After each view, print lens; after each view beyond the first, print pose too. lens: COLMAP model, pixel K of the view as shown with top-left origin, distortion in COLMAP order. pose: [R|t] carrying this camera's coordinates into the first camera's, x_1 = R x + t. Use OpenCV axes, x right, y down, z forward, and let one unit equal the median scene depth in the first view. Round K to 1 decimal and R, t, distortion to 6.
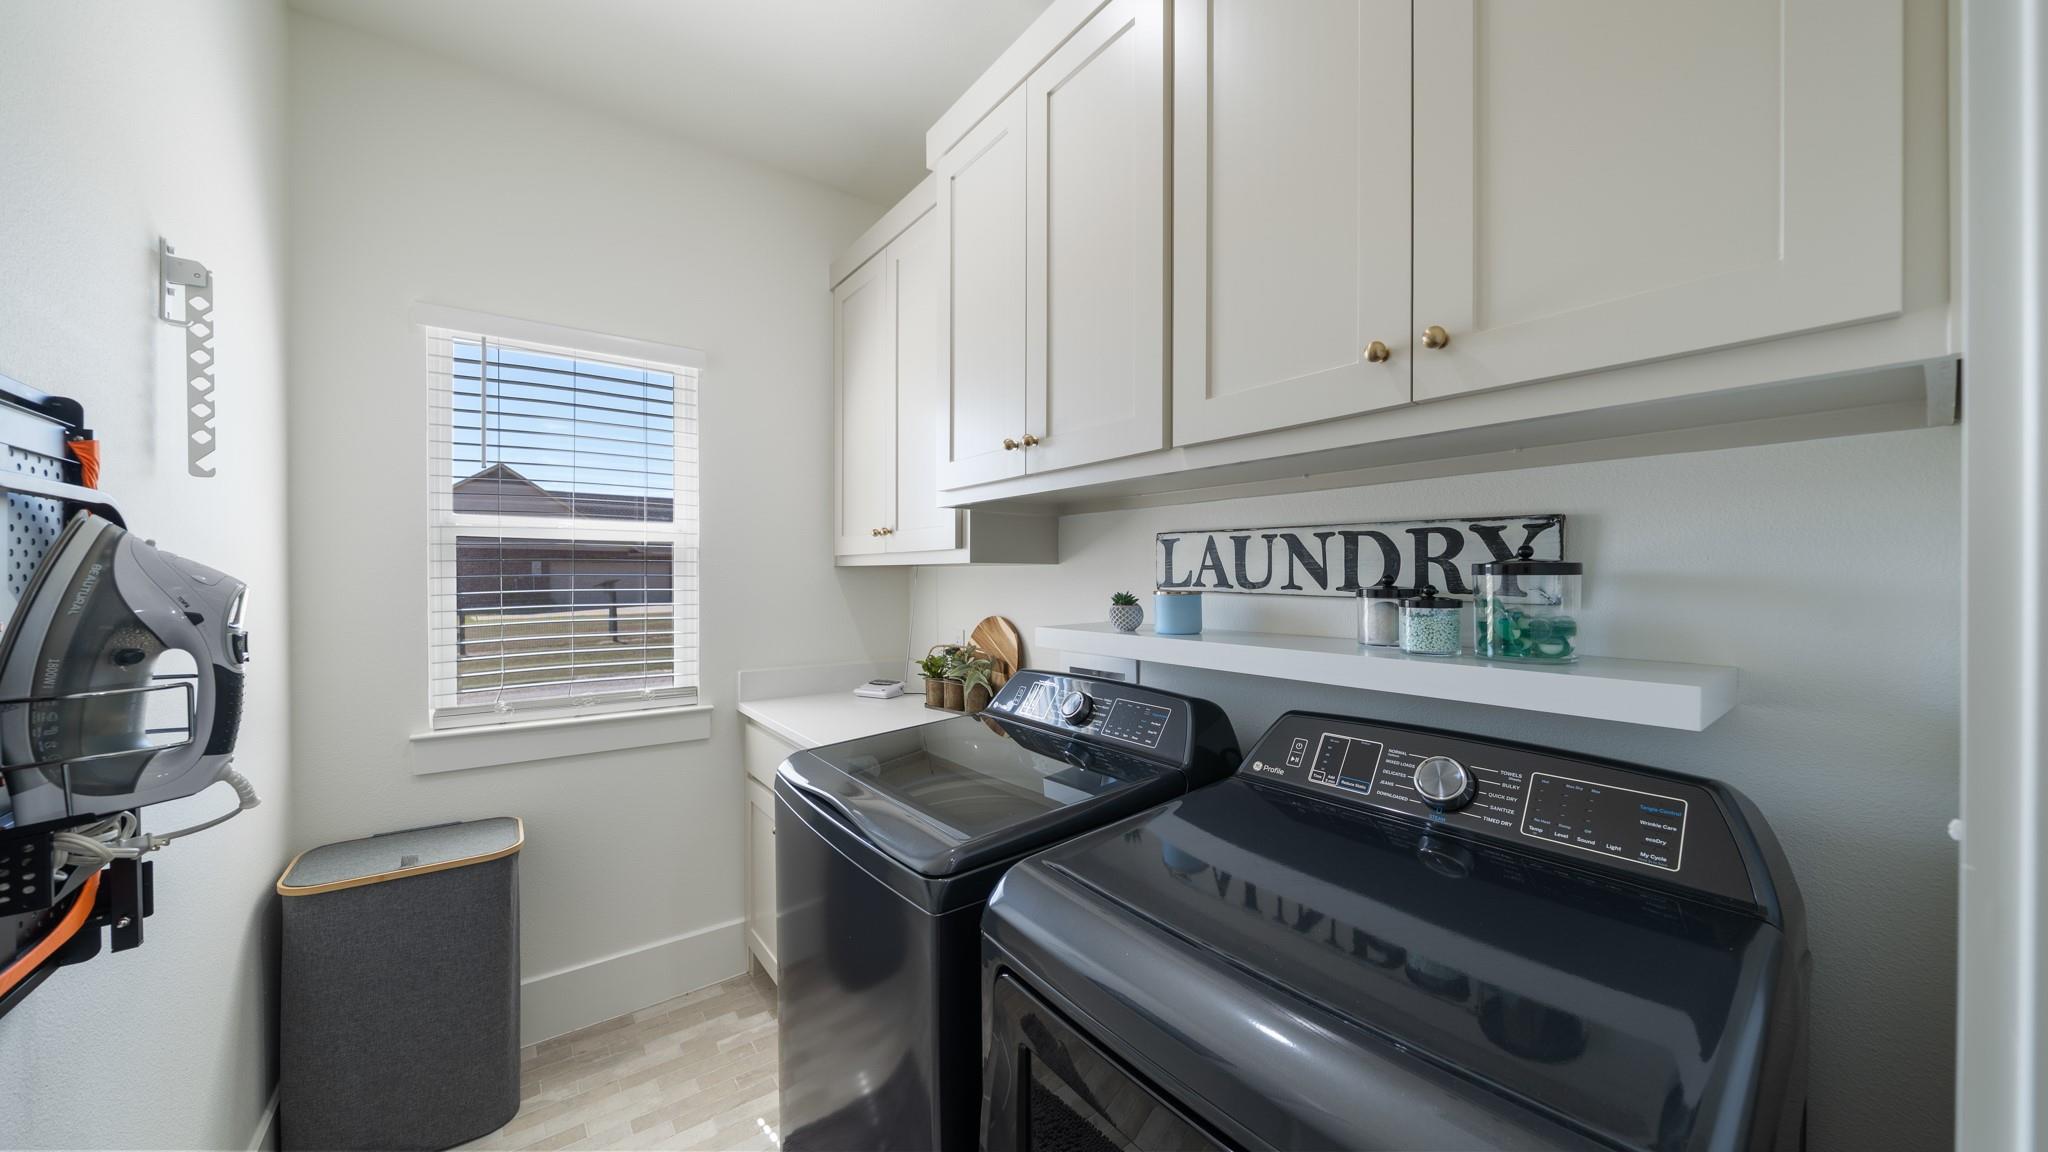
lens RADIAL K [[700.4, 0, 1013.2], [0, 700.4, 581.3], [0, 0, 1]] dist [-0.007253, 0.000017]
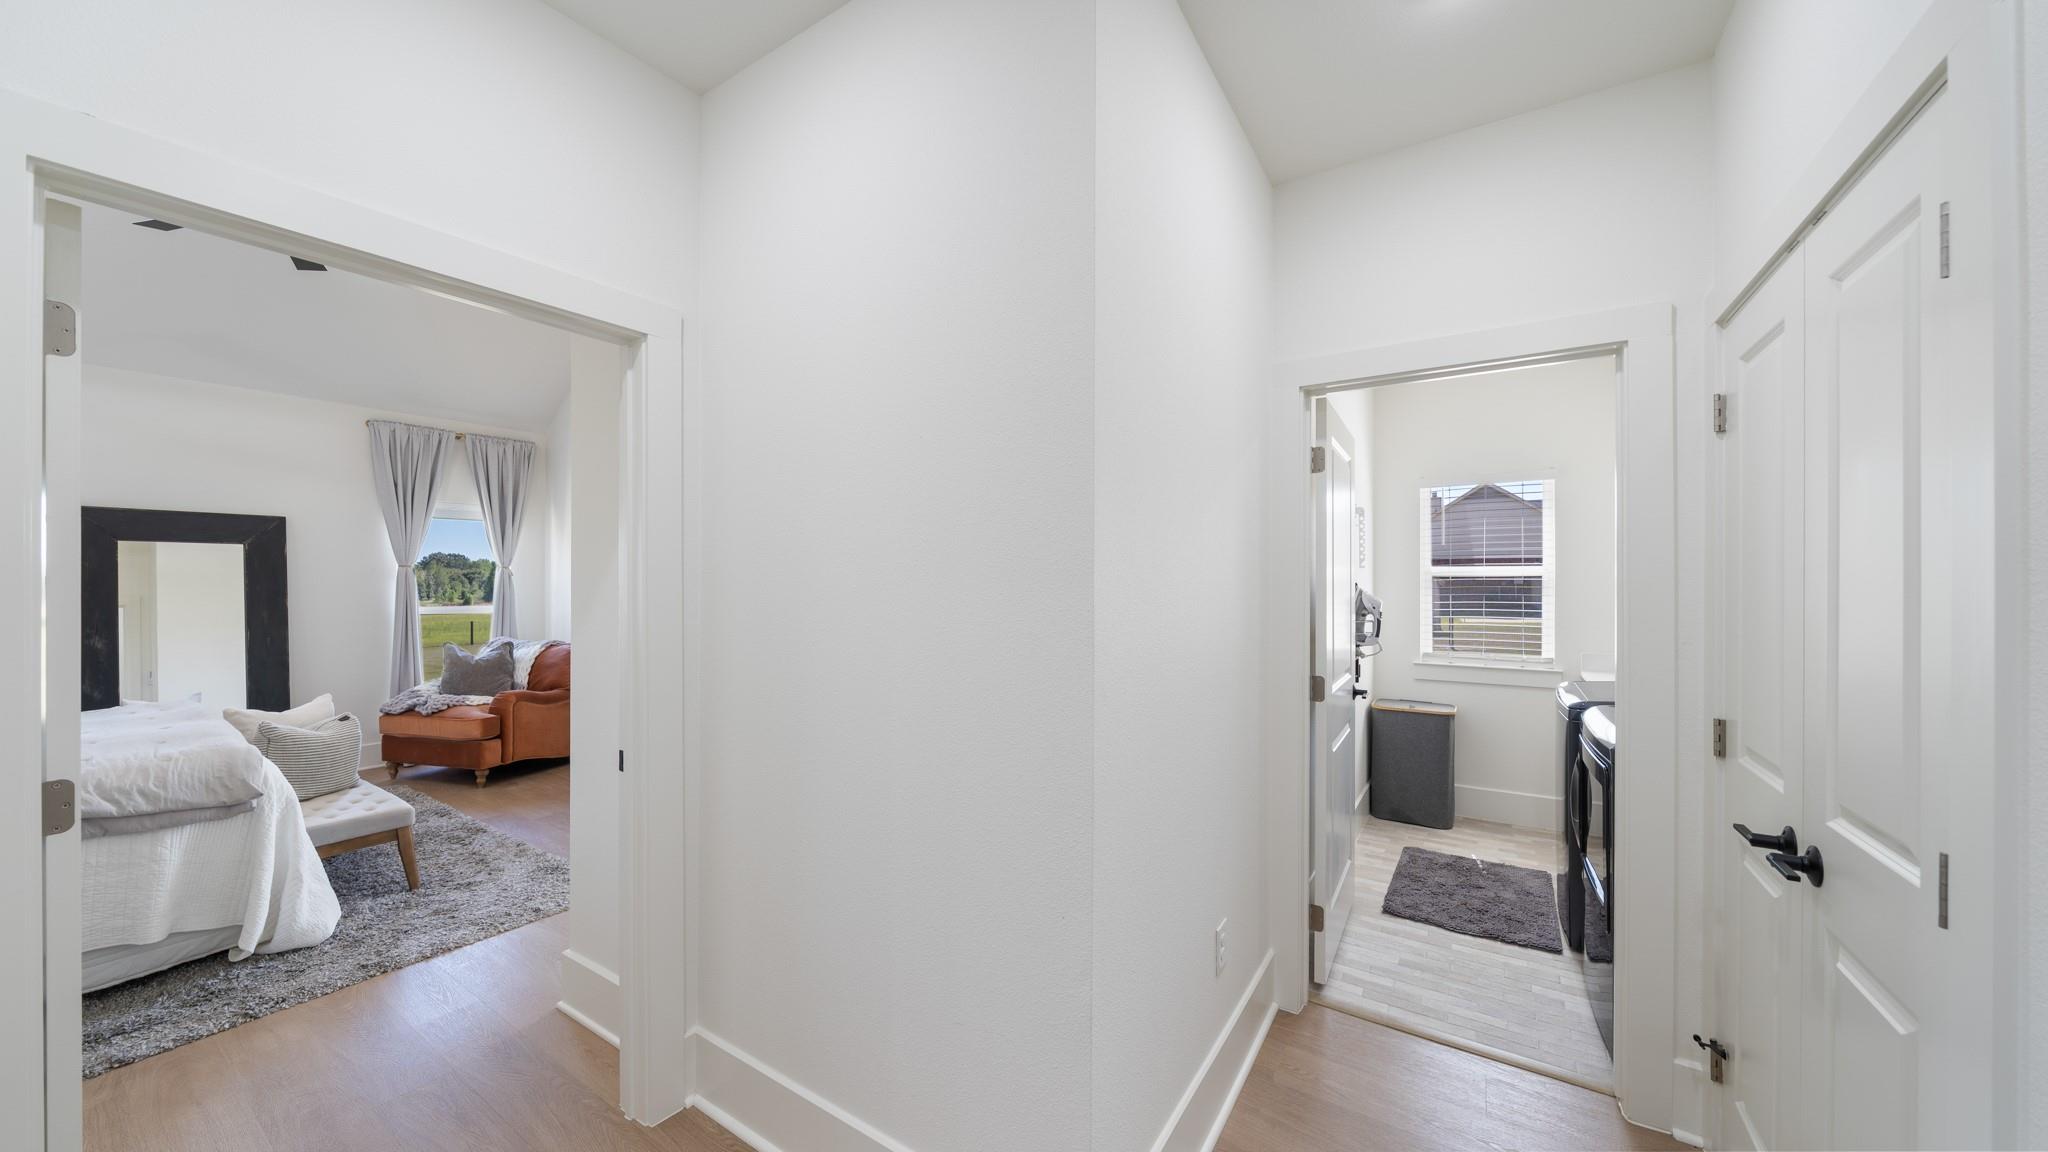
lens RADIAL K [[700.4, 0, 1026.8], [0, 700.4, 585.4], [0, 0, 1]] dist [-0.007253, 0.000017]
pose [[0.344076, 0.004035, -0.938933, 0.848779], [-0.006768, 0.999975, 0.001817, -0.031662], [0.938917, 0.005730, 0.344095, -0.979716]]
